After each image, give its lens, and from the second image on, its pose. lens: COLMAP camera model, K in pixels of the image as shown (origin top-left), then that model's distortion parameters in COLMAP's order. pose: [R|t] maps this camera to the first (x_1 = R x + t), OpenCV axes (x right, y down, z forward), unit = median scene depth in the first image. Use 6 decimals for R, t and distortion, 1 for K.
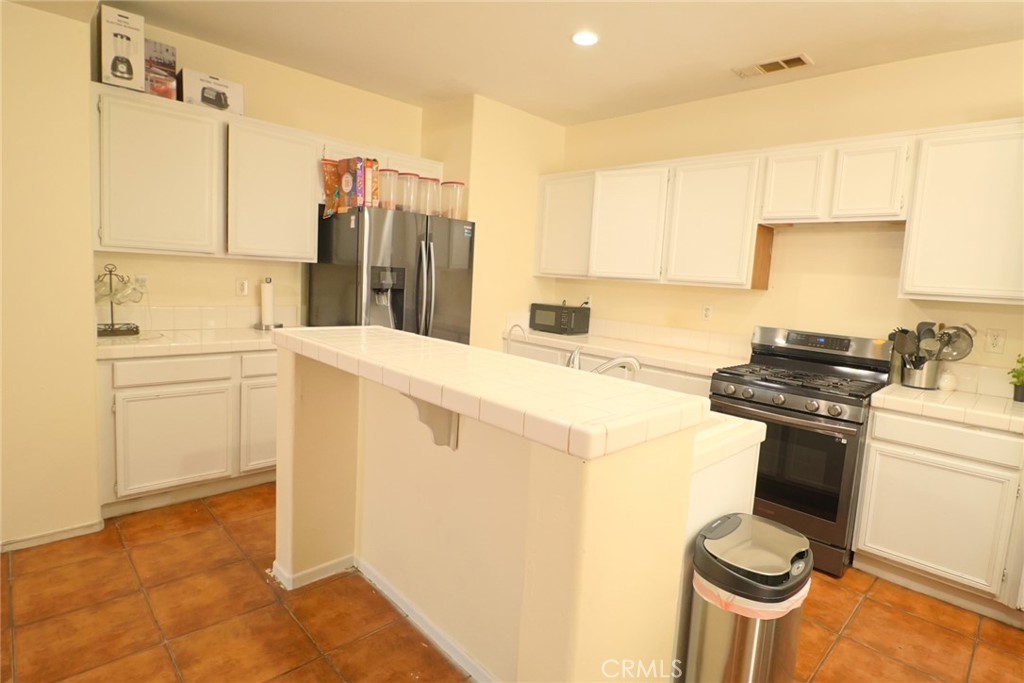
lens RADIAL K [[518.6, 0, 515.9], [0, 518.6, 327.0], [0, 0, 1]] dist [-0.001471, -0.016048]
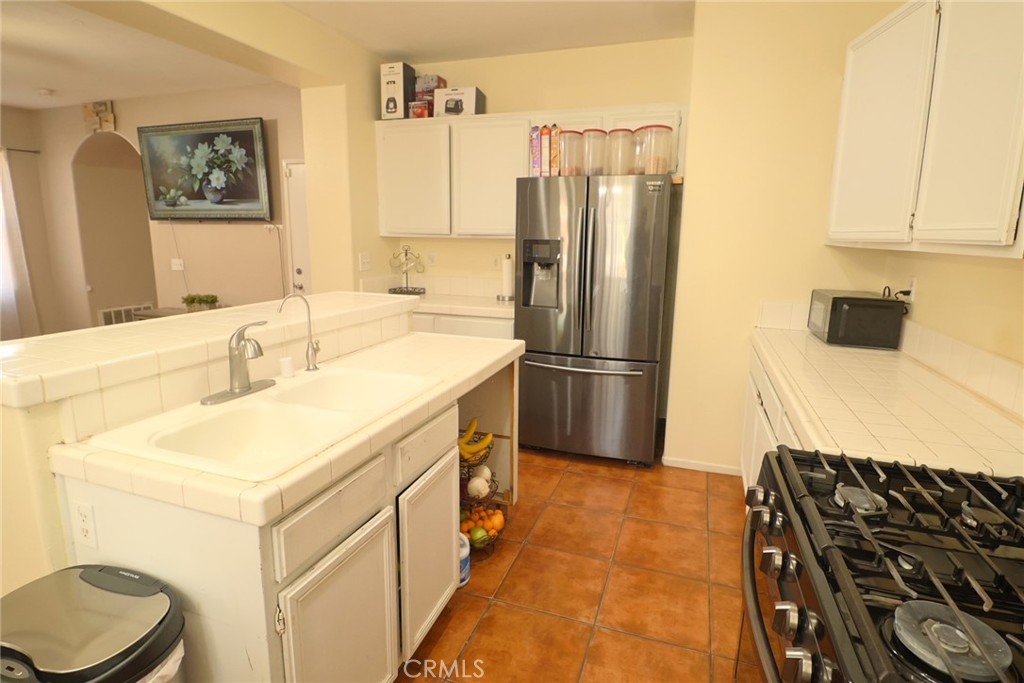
lens RADIAL K [[525.3, 0, 515.0], [0, 525.3, 331.4], [0, 0, 1]] dist [0.000312, -0.016511]
pose [[0.443410, 0.113221, -0.889139, 0.640922], [-0.081514, 0.992973, 0.085792, -0.029070], [0.892605, 0.034437, 0.449523, 0.571145]]
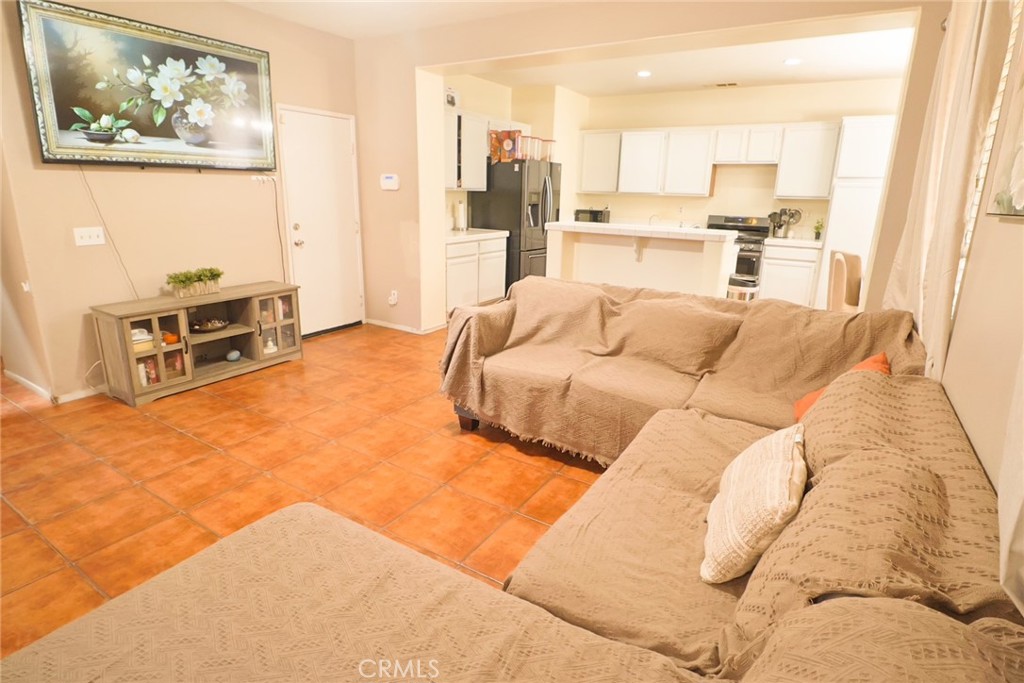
lens RADIAL K [[525.3, 0, 515.0], [0, 525.3, 331.4], [0, 0, 1]] dist [0.000312, -0.016511]
pose [[0.970865, -0.095468, 0.219790, -0.830222], [0.057249, 0.983059, 0.174119, 0.047777], [-0.232689, -0.156464, 0.959883, -0.936689]]
